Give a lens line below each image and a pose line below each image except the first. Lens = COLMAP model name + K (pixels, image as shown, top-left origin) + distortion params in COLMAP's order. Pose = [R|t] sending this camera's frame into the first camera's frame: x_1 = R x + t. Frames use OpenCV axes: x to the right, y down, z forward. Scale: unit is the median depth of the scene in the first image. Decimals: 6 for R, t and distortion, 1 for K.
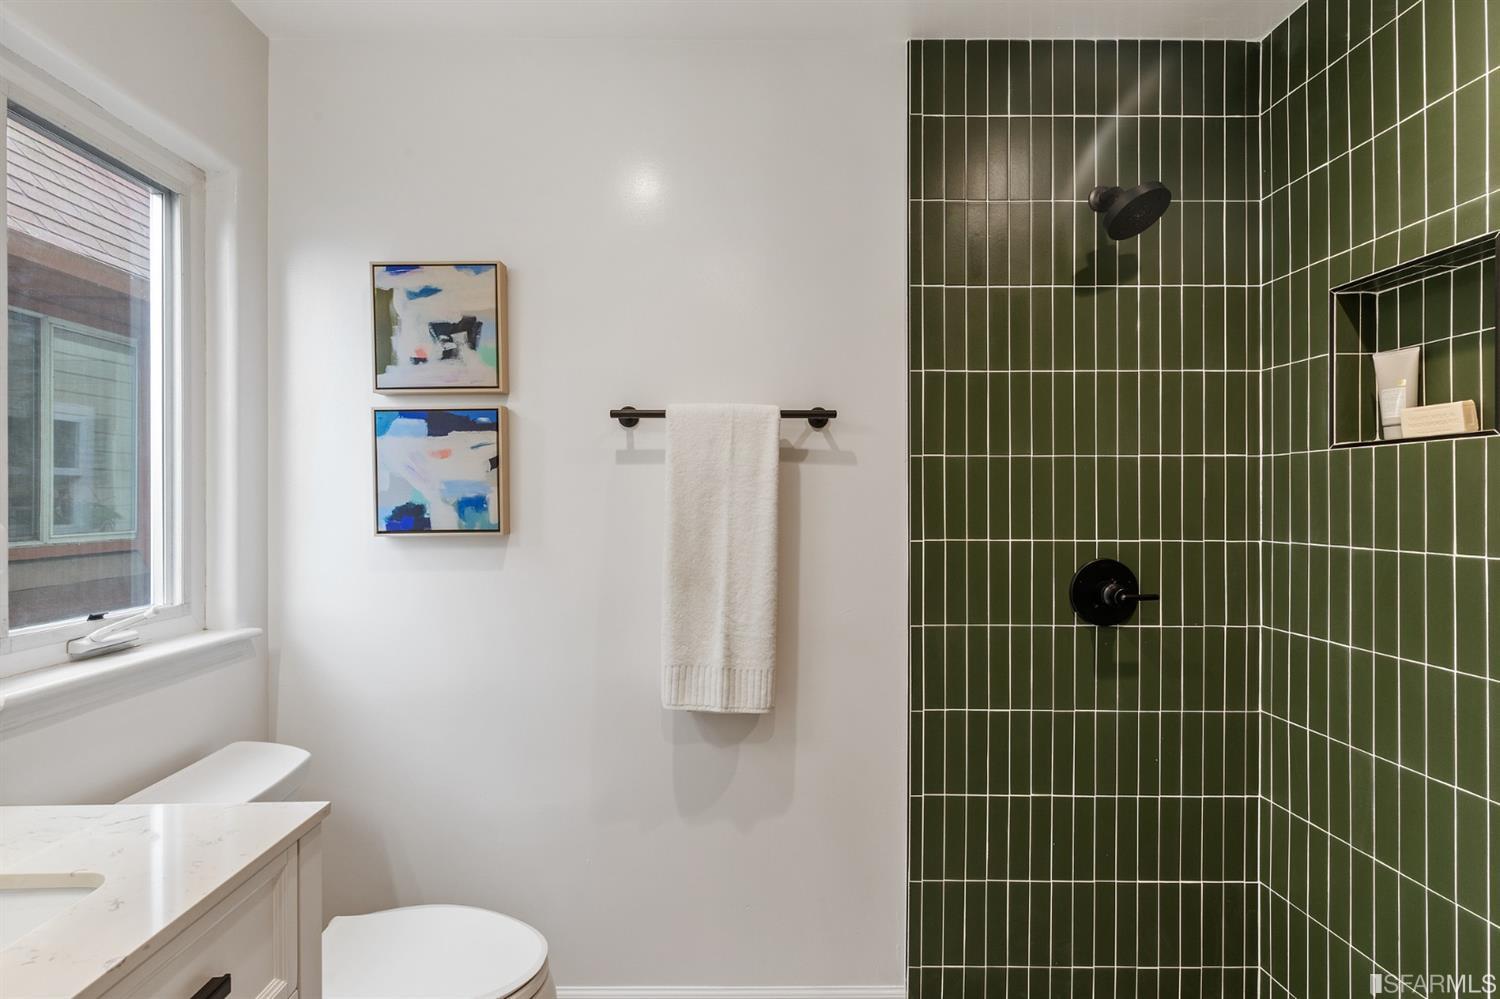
lens RADIAL K [[673.5, 0, 747.9], [0, 673.5, 501.3], [0, 0, 1]] dist [0.001981, 0.000157]
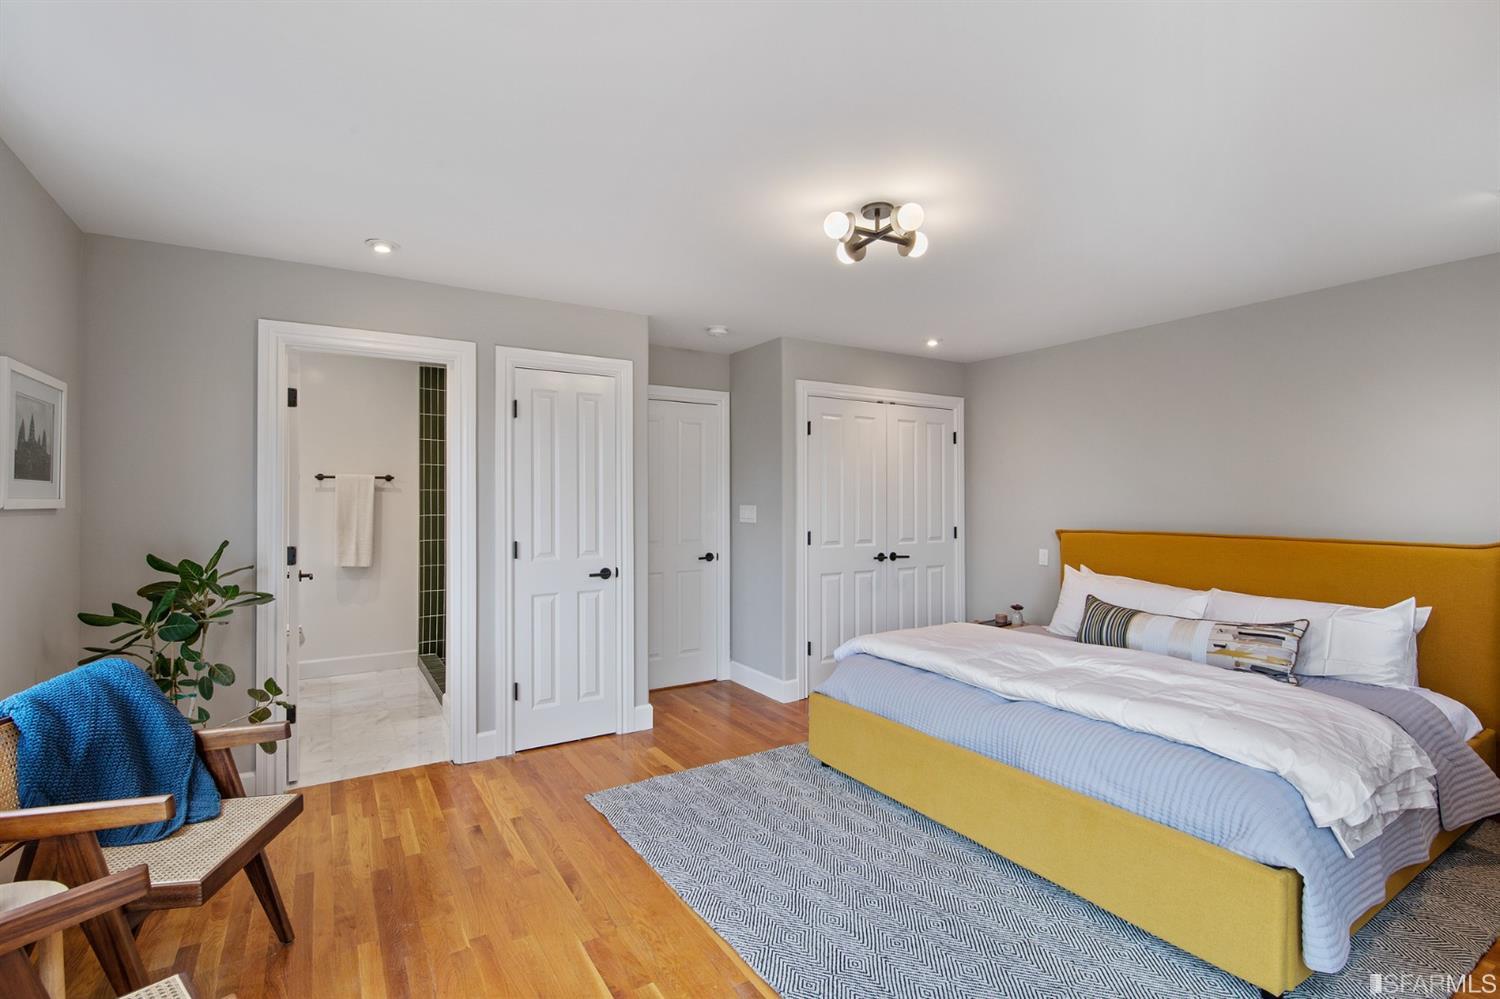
lens RADIAL K [[673.5, 0, 746.9], [0, 673.5, 497.7], [0, 0, 1]] dist [0.001981, 0.000157]
pose [[0.870736, 0.002658, 0.491744, 0.010521], [0.003335, 0.999930, -0.011309, 0.014709], [-0.491740, 0.011487, 0.870666, -2.768793]]
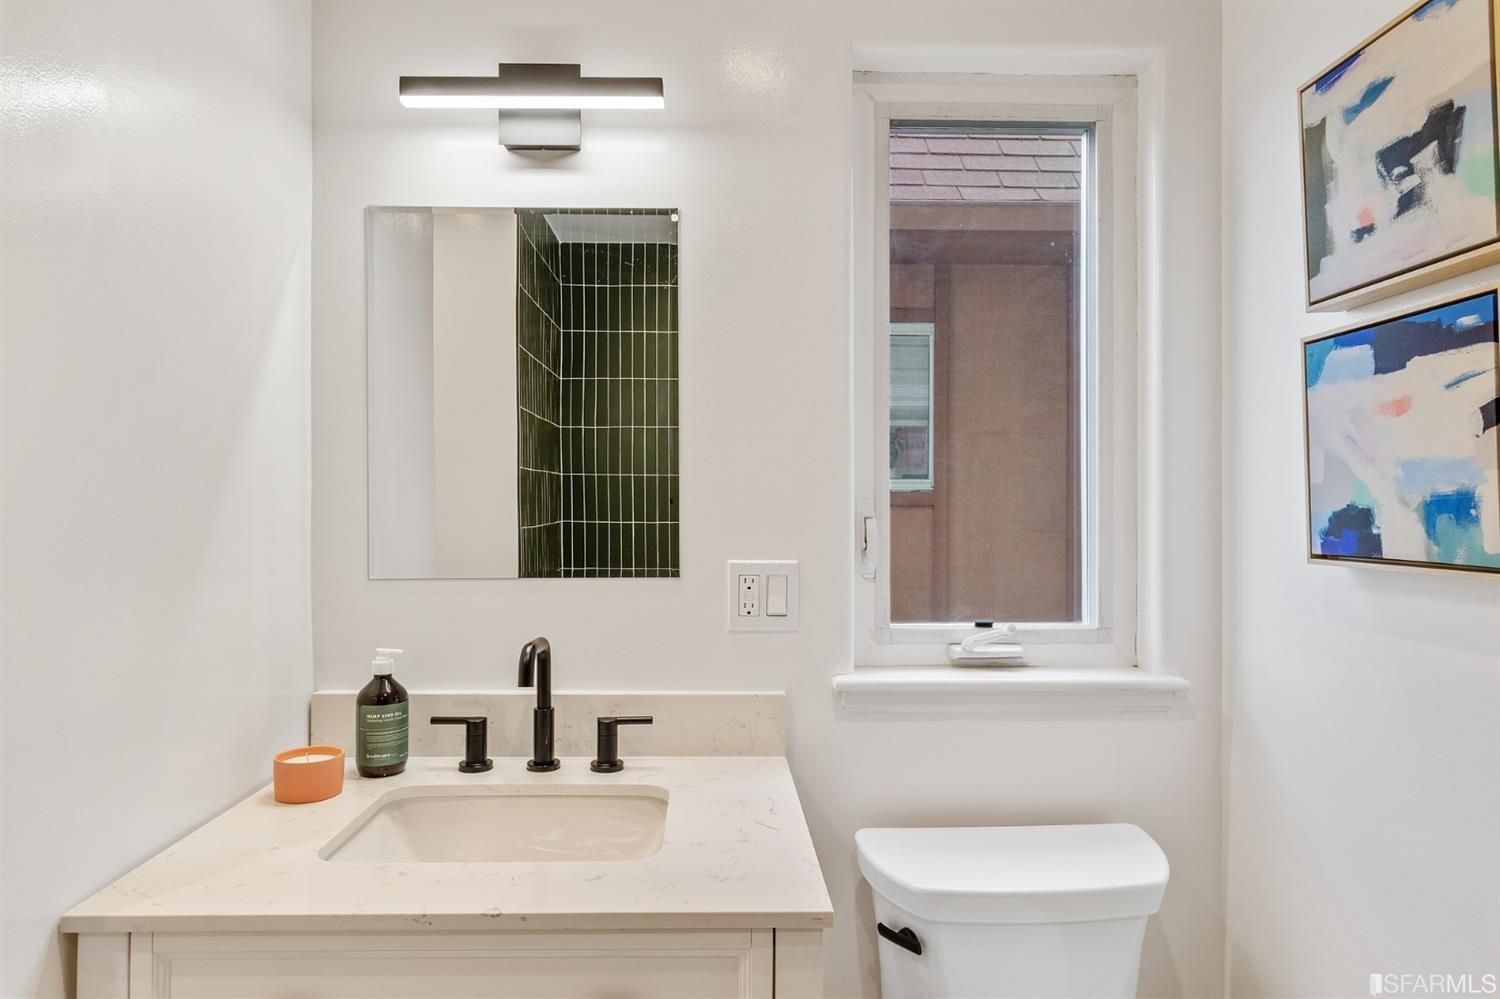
lens RADIAL K [[887.7, 0, 745.7], [0, 887.7, 496.5], [0, 0, 1]] dist [0.003844, 0.000039]
pose [[0.008225, -0.002244, -0.999964, 0.197676], [-0.004028, 0.999989, -0.002277, -0.000661], [0.999958, 0.004047, 0.008216, 0.515633]]
